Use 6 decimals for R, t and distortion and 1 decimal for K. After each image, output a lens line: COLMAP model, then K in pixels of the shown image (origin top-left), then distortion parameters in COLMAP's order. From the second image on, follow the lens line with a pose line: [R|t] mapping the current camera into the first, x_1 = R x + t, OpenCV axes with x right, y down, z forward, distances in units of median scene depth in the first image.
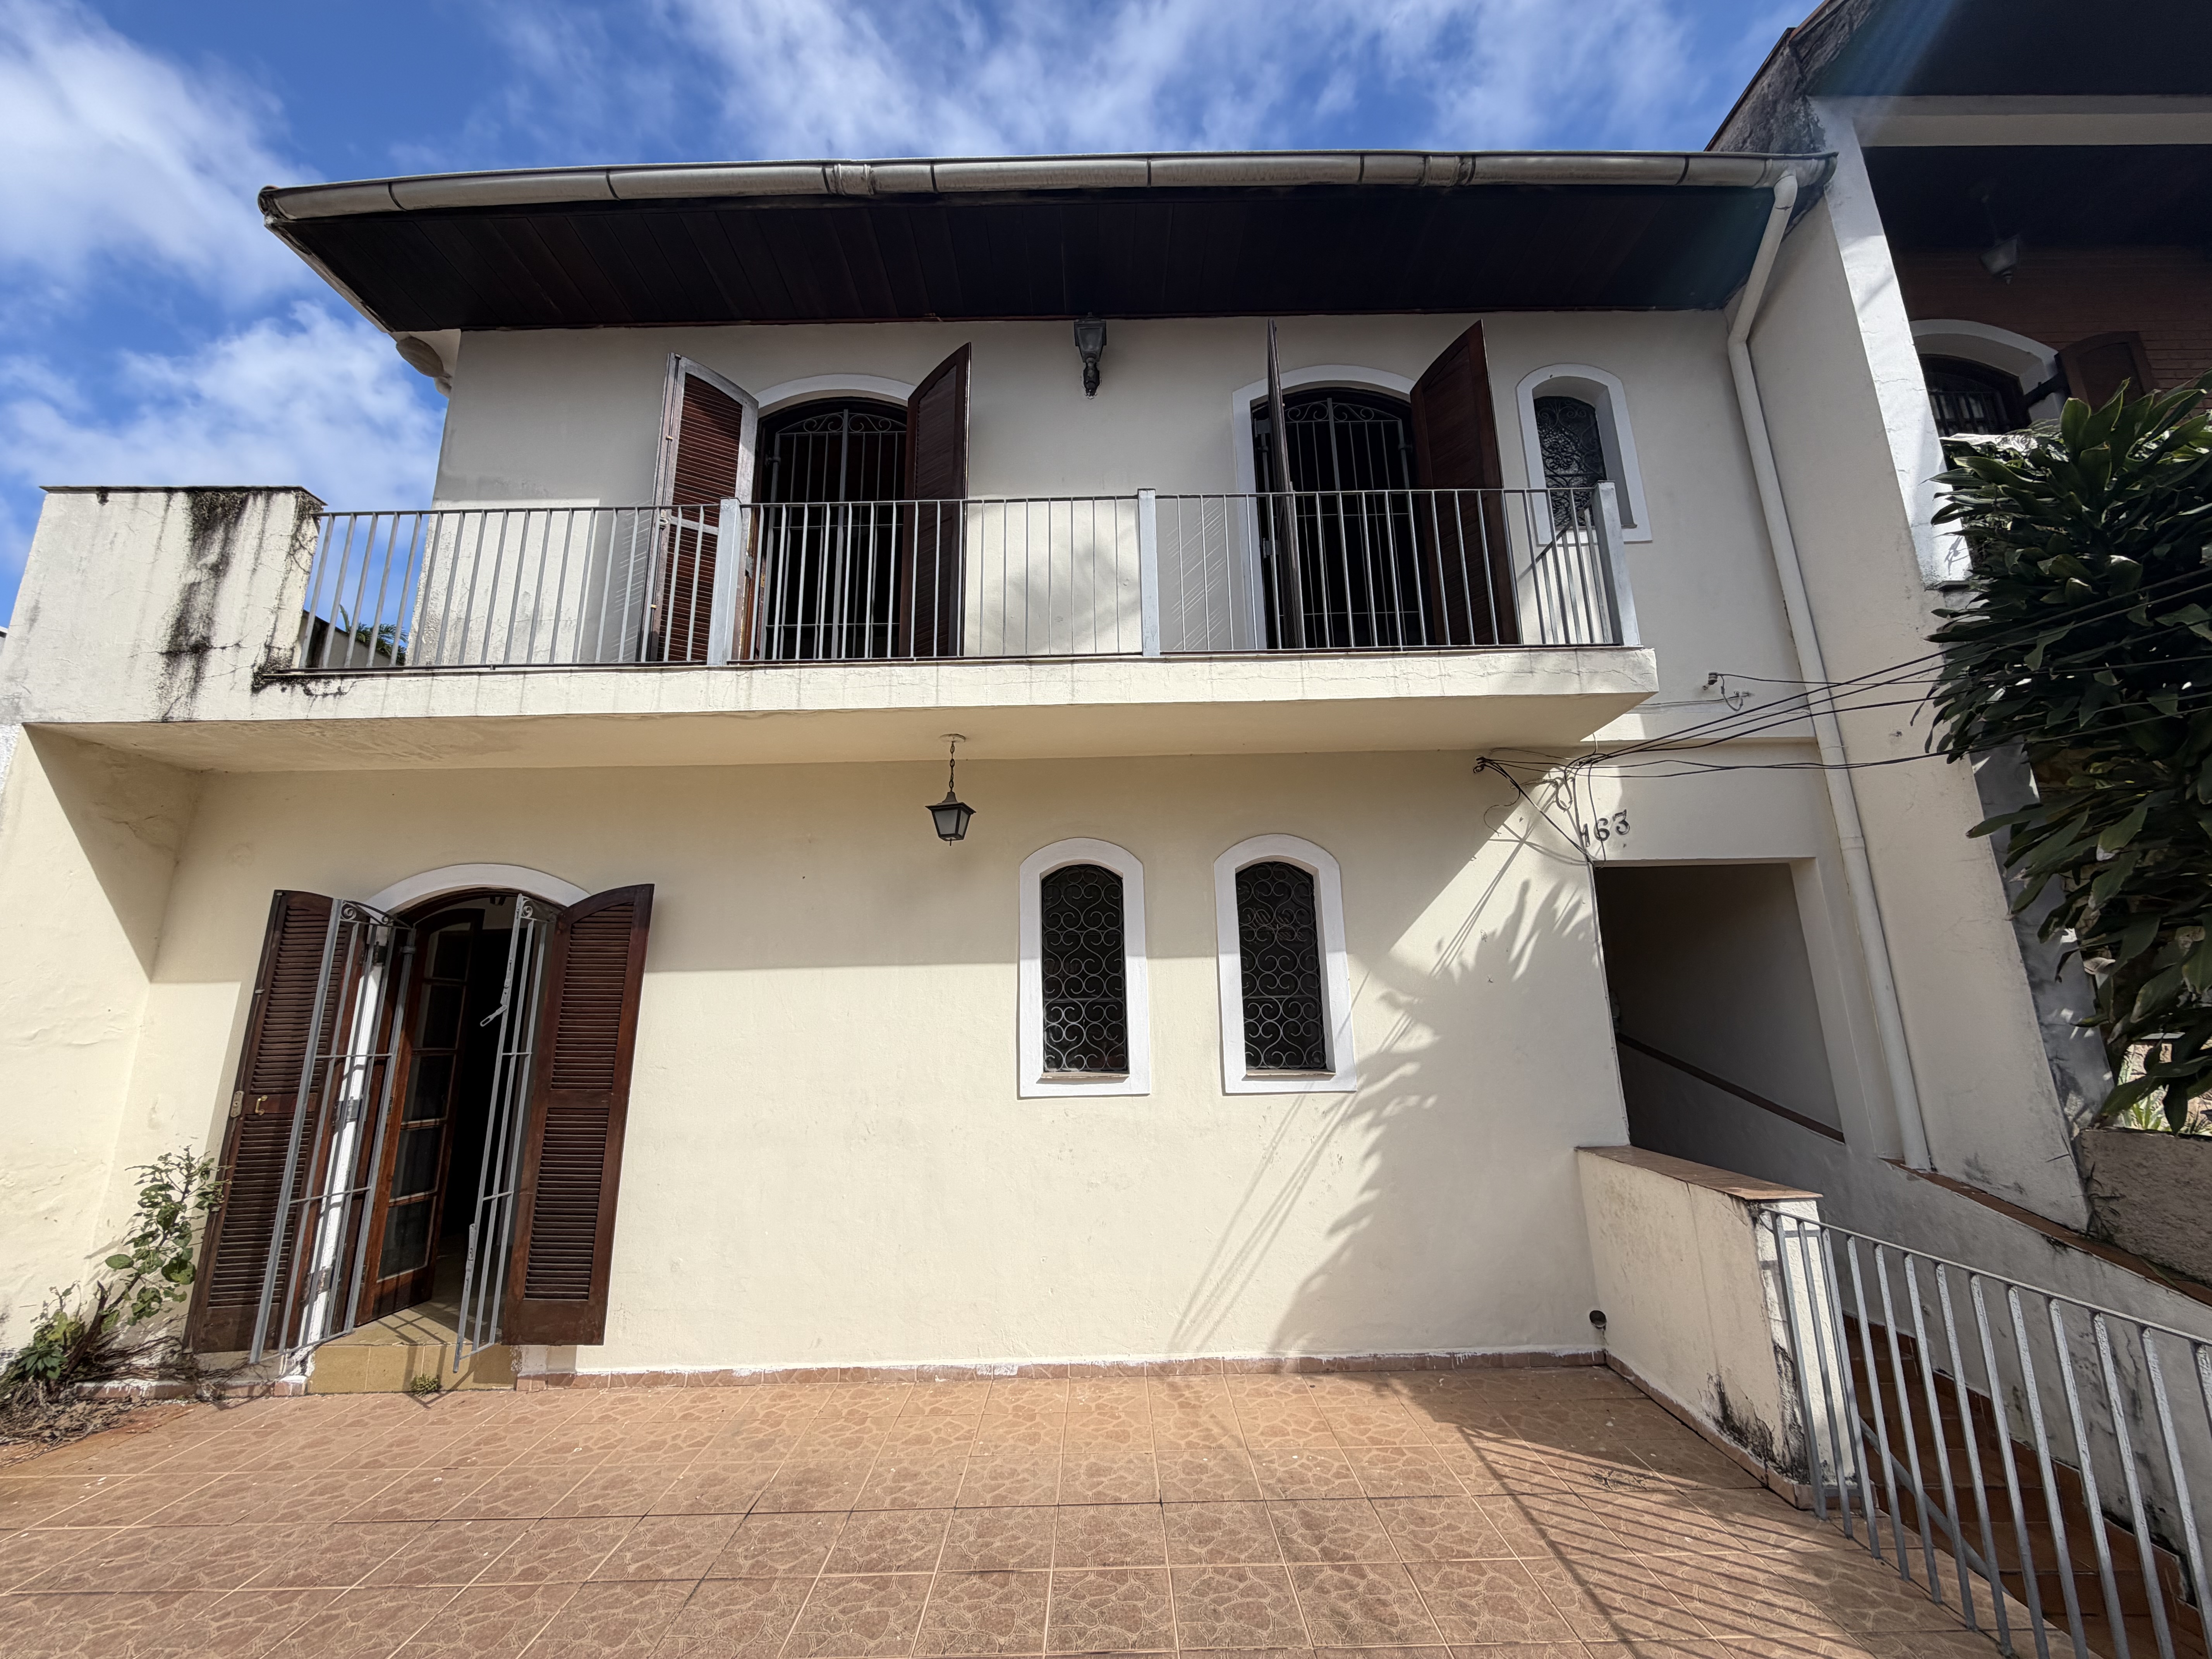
lens RADIAL K [[873.2, 0, 1099.5], [0, 873.2, 831.1], [0, 0, 1]] dist [-0.001623, 0.000256]
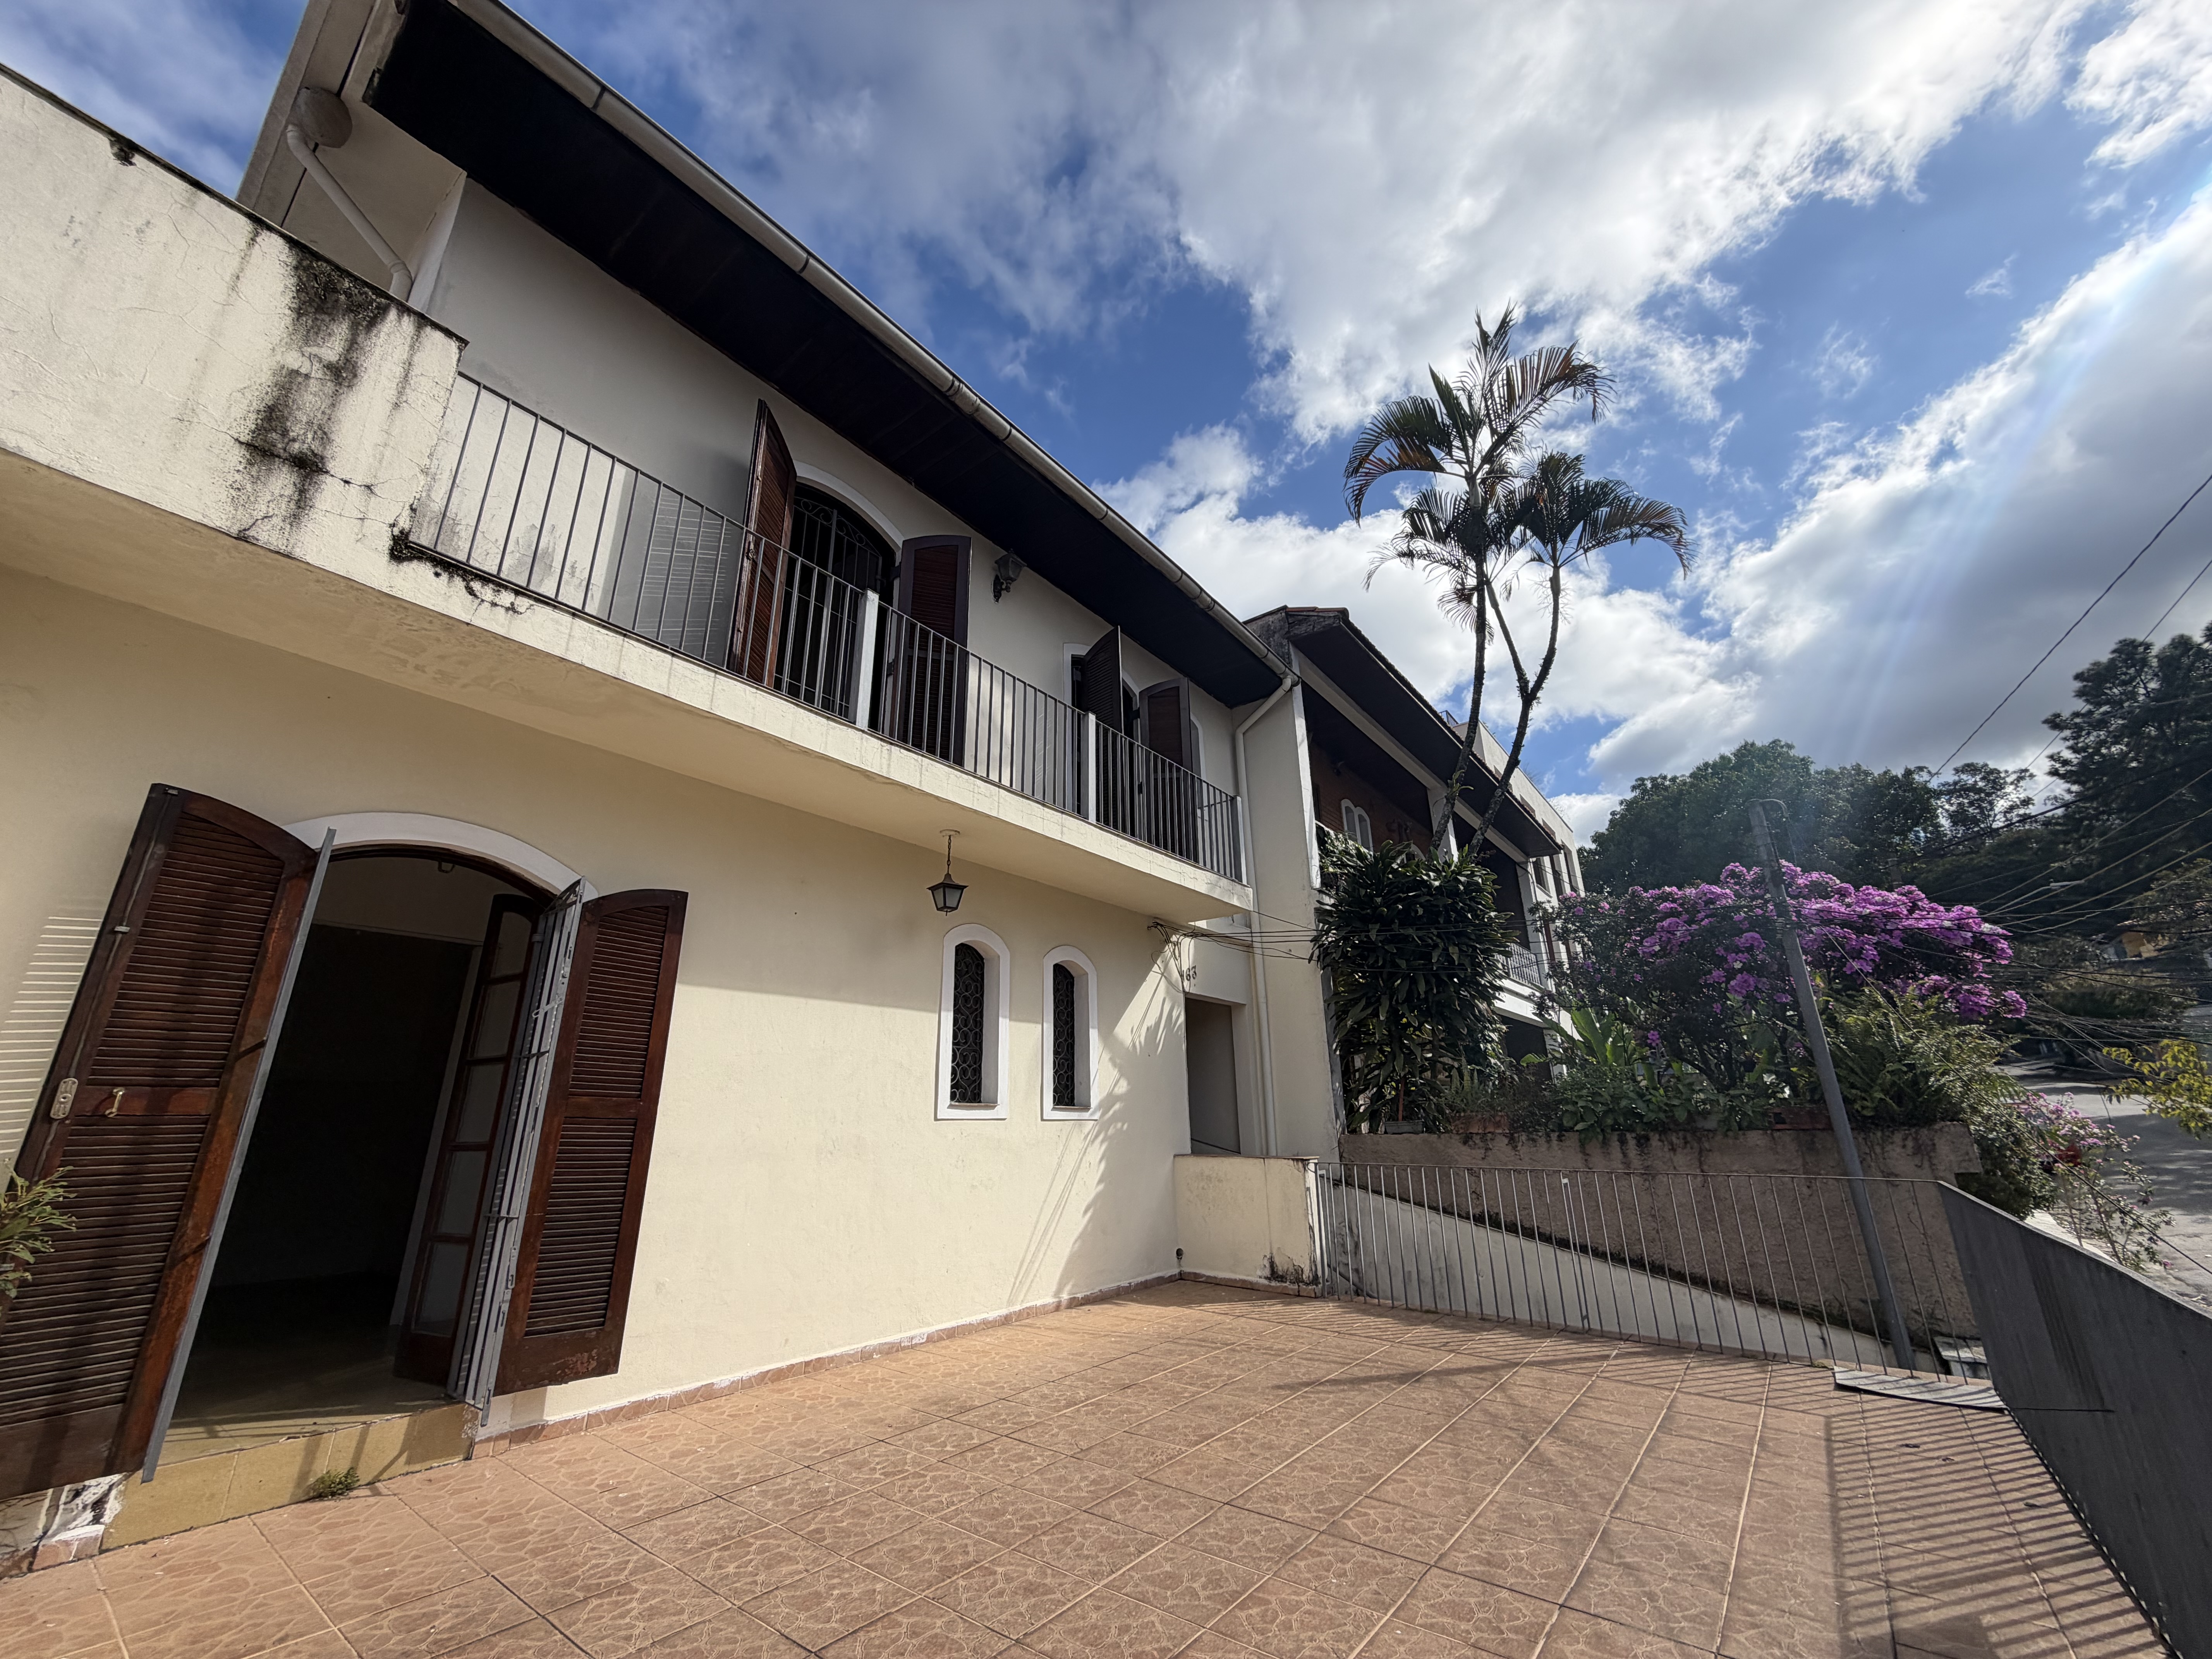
lens RADIAL K [[873.2, 0, 1098.7], [0, 873.2, 827.1], [0, 0, 1]] dist [-0.001623, 0.000256]
pose [[0.614842, 0.269297, 0.741247, -1.066651], [-0.175348, 0.963048, -0.204432, 0.119895], [-0.768910, -0.004282, 0.639343, 0.002841]]
